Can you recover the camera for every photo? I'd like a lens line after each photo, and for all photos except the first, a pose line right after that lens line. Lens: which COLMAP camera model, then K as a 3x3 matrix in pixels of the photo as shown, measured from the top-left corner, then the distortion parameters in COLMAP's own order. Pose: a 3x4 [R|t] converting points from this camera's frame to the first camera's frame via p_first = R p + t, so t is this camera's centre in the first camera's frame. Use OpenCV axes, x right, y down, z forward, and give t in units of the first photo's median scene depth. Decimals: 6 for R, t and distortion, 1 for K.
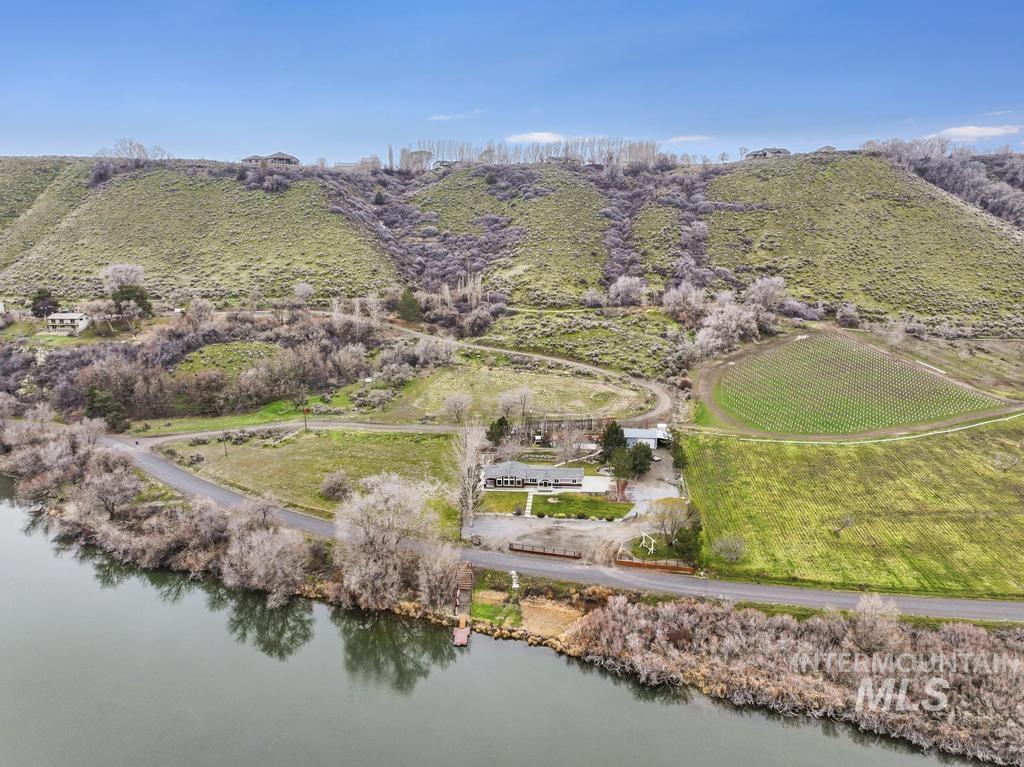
lens RADIAL K [[717.0, 0, 519.9], [0, 717.0, 375.3], [0, 0, 1]] dist [0.002042, 0.008749]
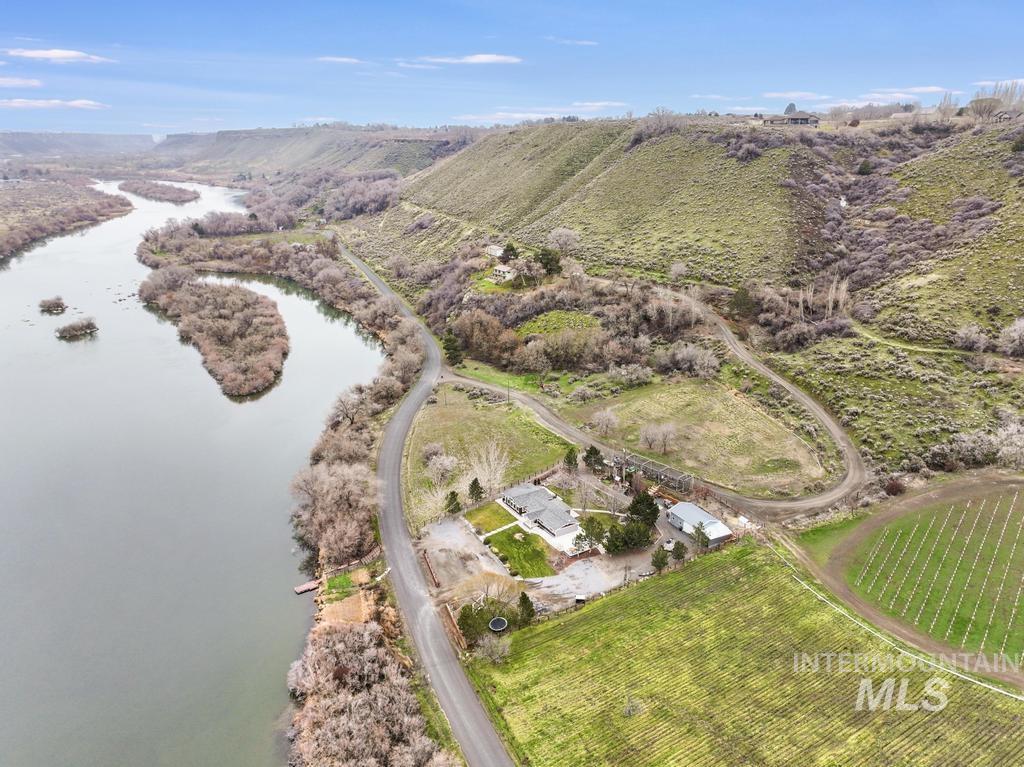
lens RADIAL K [[721.6, 0, 518.4], [0, 721.6, 378.3], [0, 0, 1]] dist [0.000976, 0.007537]
pose [[0.587382, 0.256694, -0.767523, 0.472336], [-0.170404, 0.966333, 0.192776, -0.150174], [0.791167, 0.017556, 0.611348, 0.204201]]
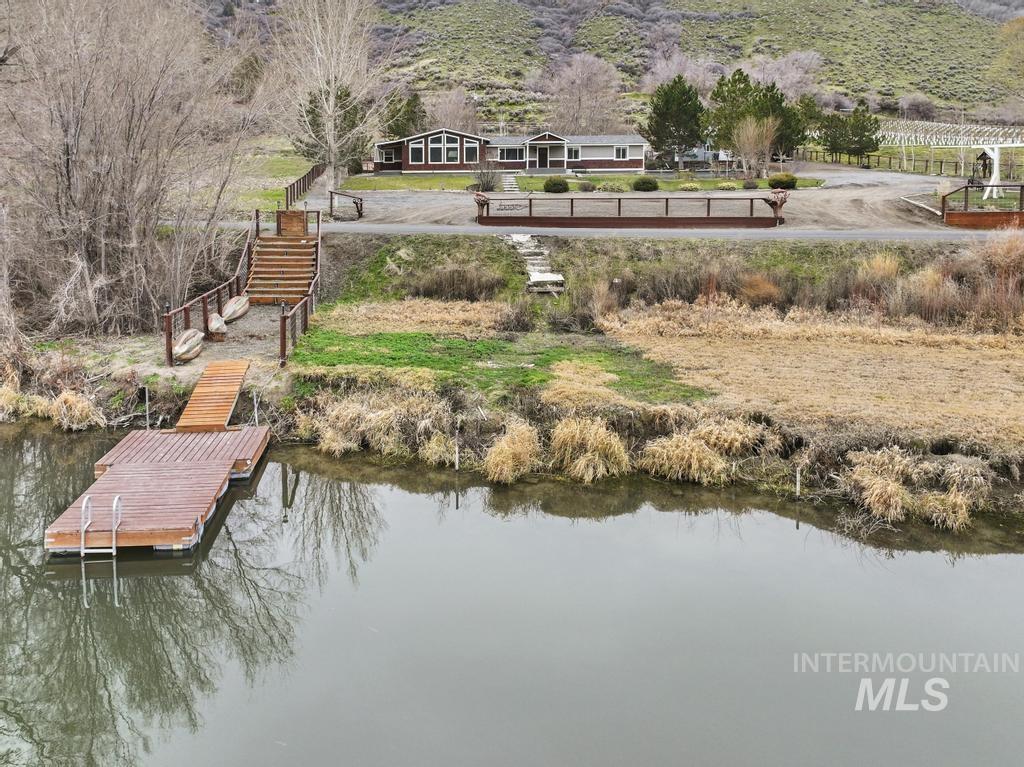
lens RADIAL K [[767.6, 0, 452.1], [0, 767.6, 230.8], [0, 0, 1]] dist [0.000595, 0.004600]
pose [[0.998335, -0.002521, 0.057625, -0.020278], [0.010831, 0.989467, -0.144353, 0.147863], [-0.056654, 0.144737, 0.987847, 0.379137]]
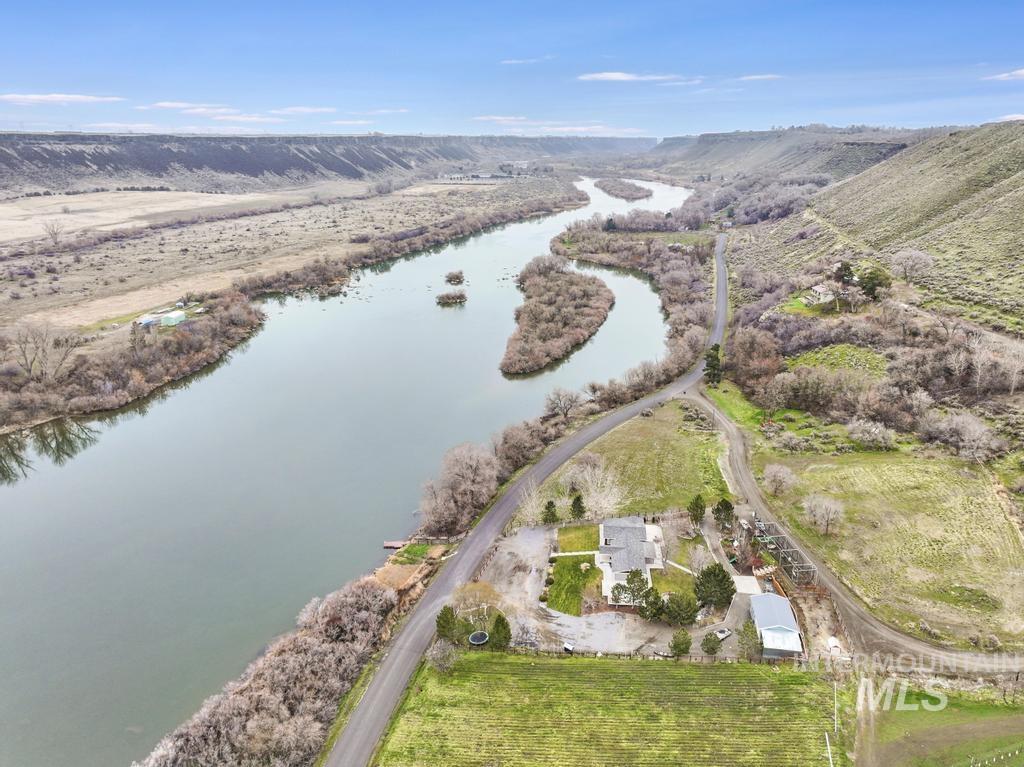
lens RADIAL K [[717.0, 0, 519.9], [0, 717.0, 375.3], [0, 0, 1]] dist [0.002042, 0.008749]
pose [[-0.000759, 0.312051, -0.950065, 0.530901], [-0.210983, 0.928629, 0.305179, -0.206802], [0.977489, 0.200679, 0.065132, 0.468709]]
